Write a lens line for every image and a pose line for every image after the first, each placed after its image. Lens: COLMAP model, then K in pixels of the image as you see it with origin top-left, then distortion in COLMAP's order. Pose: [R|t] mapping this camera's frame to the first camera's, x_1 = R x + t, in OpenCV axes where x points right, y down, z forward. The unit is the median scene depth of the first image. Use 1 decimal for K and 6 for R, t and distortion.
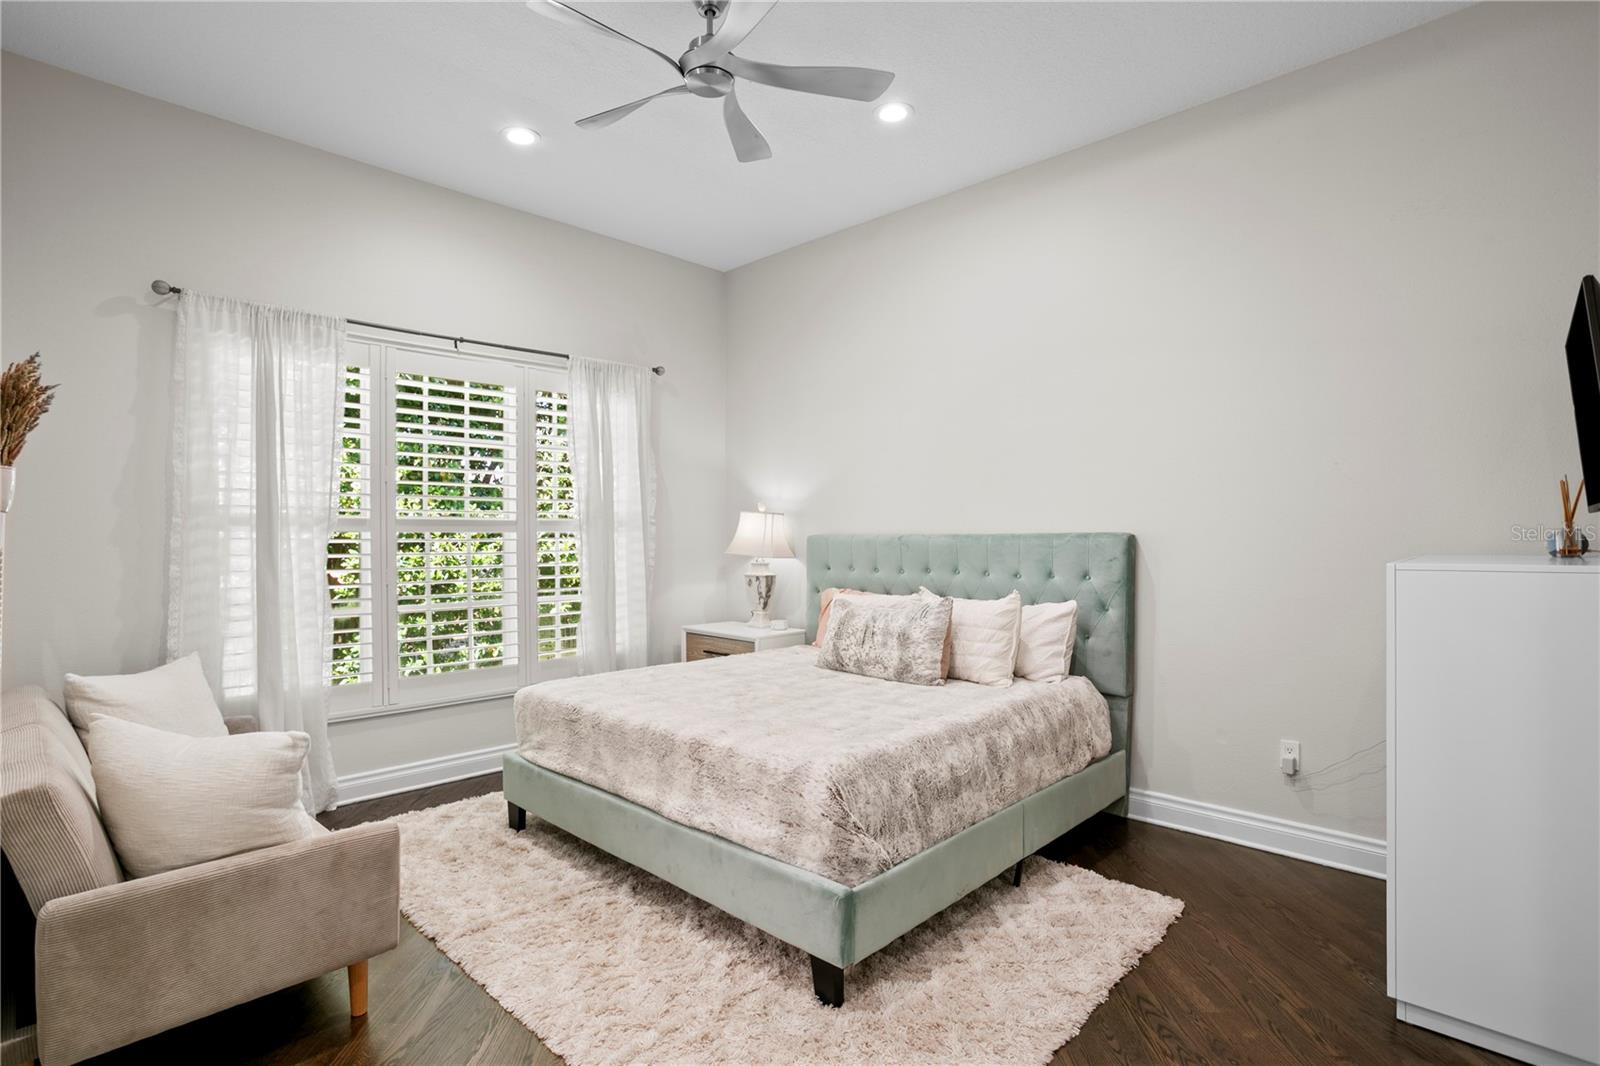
lens RADIAL K [[877.0, 0, 792.0], [0, 877.0, 546.3], [0, 0, 1]] dist [-0.033379, 0.000250]
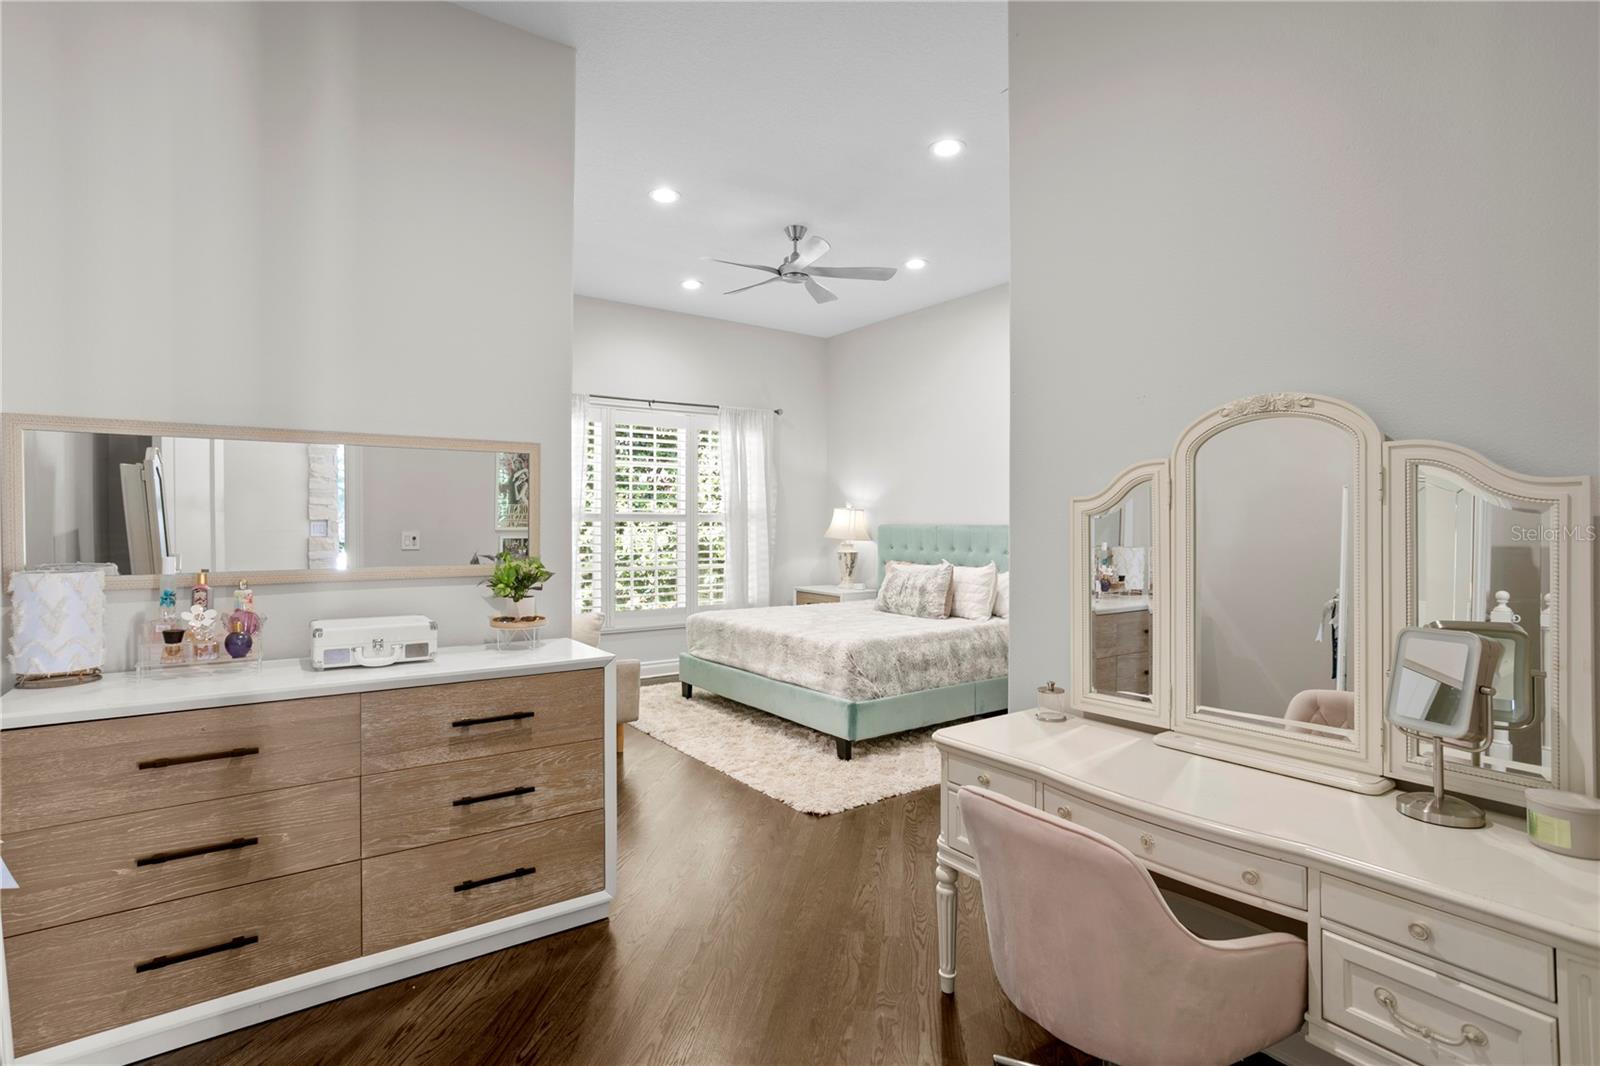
lens RADIAL K [[778.3, 0, 800.0], [0, 778.3, 533.0], [0, 0, 1]] dist [0.000029, -0.000014]
pose [[0.989807, 0.007881, -0.142200, 0.108355], [-0.007880, 0.999969, 0.000567, 0.001565], [0.142200, 0.000559, 0.989838, -0.442661]]
